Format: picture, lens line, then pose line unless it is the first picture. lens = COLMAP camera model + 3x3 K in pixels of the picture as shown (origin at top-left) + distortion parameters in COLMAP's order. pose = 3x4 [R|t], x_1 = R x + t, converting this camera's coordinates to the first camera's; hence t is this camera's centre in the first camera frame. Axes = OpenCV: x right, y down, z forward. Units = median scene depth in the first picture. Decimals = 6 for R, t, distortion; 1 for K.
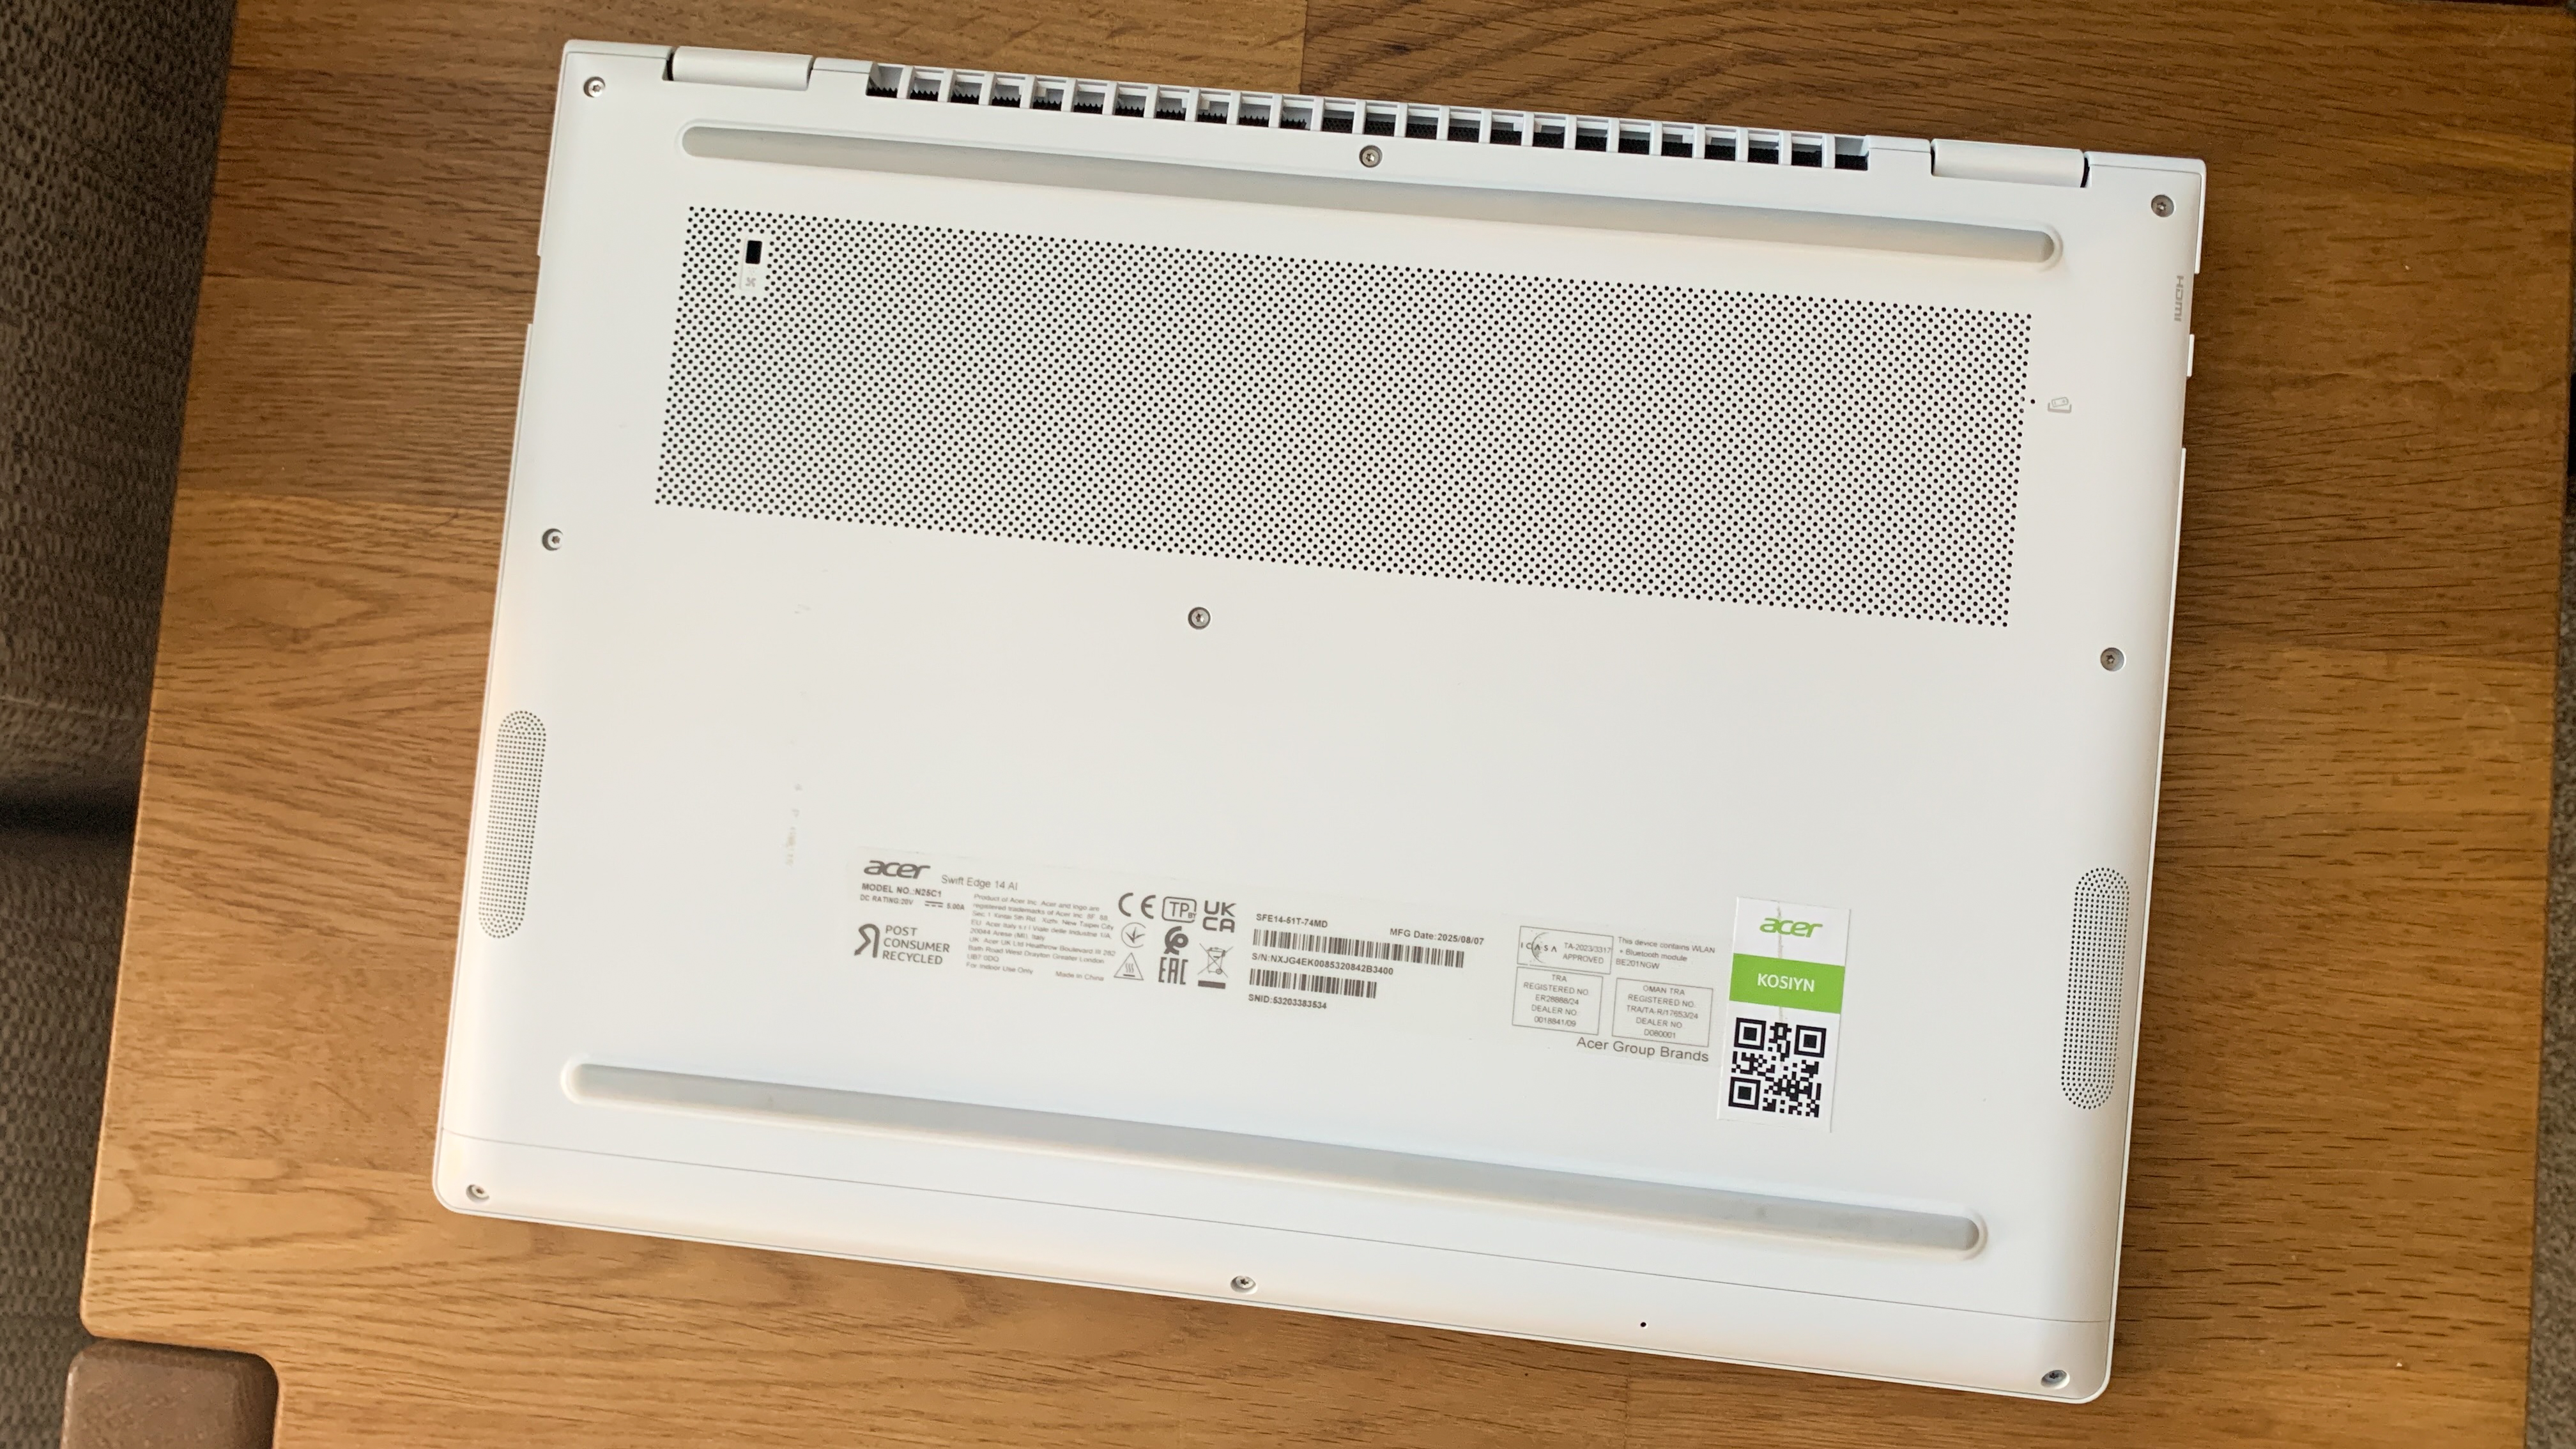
lens RADIAL K [[2109.4, 0, 1295.8], [0, 2109.4, 722.6], [0, 0, 1]] dist [-0.011774, 0.002617]
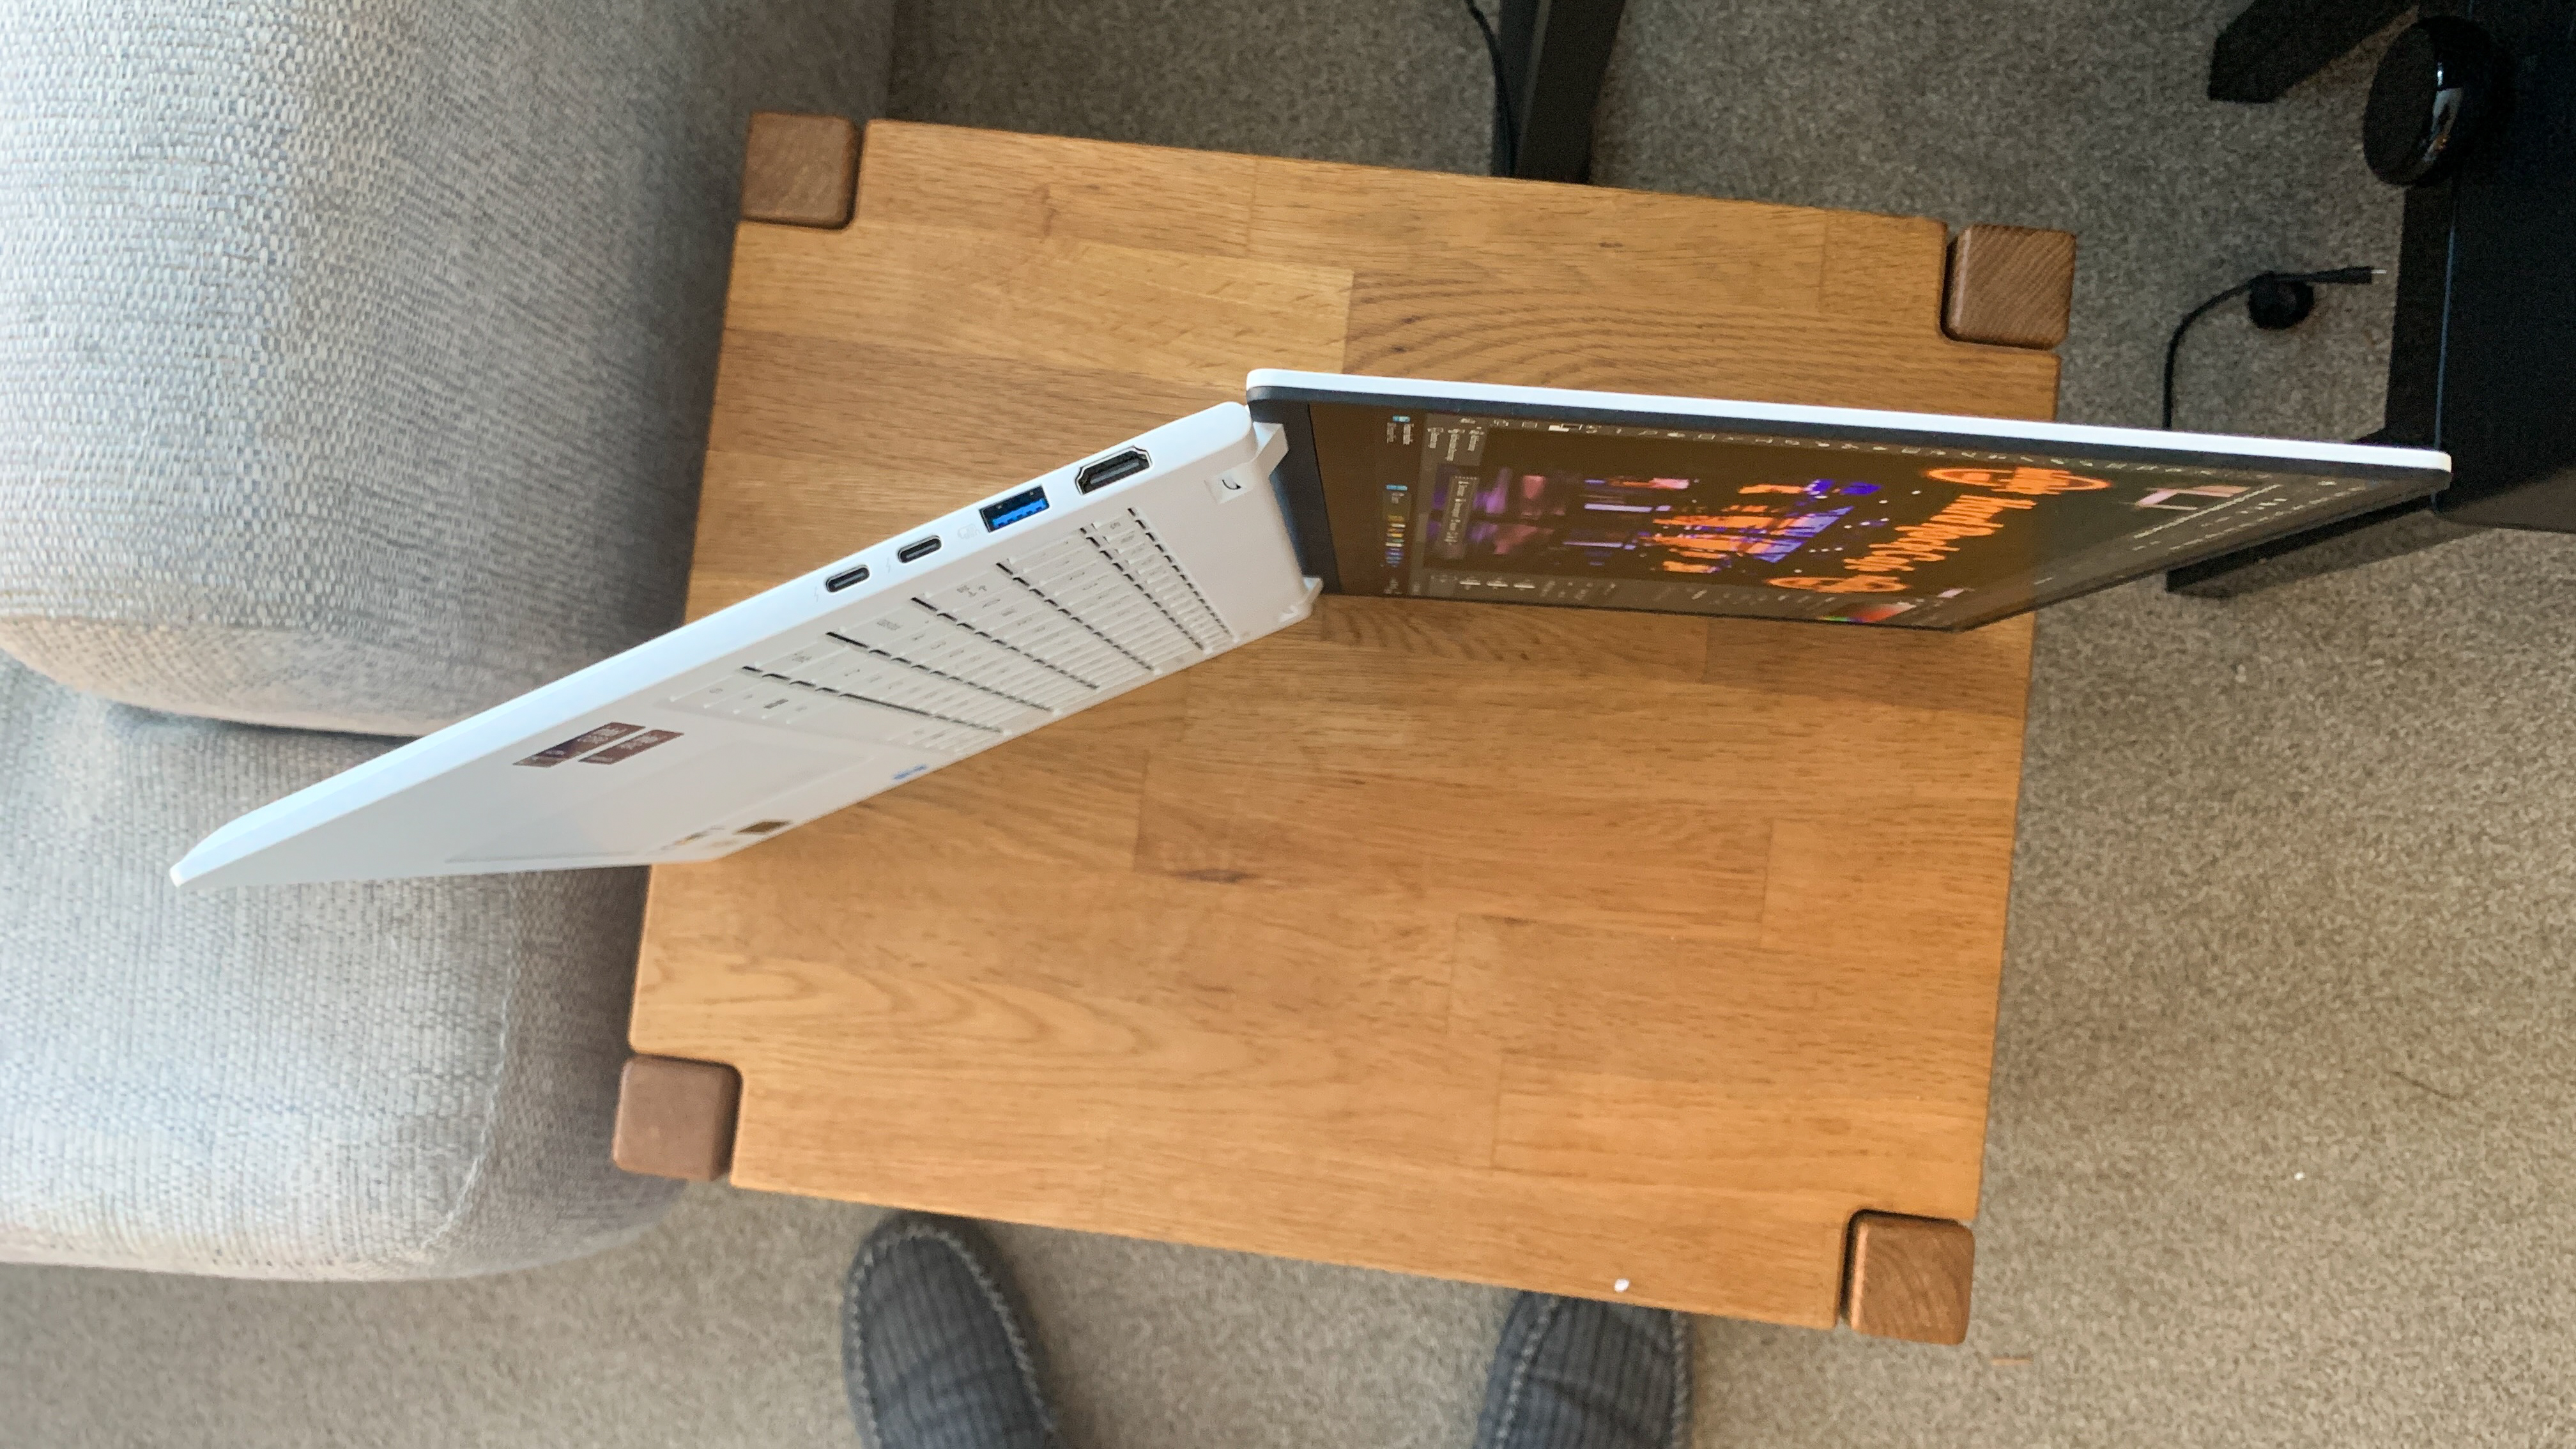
lens RADIAL K [[2109.4, 0, 1282.5], [0, 2109.4, 733.5], [0, 0, 1]] dist [-0.011774, 0.002617]
pose [[0.999420, 0.032575, 0.009922, -0.056390], [-0.032833, 0.999095, 0.027050, -0.041877], [-0.009032, -0.027360, 0.999585, -0.782484]]
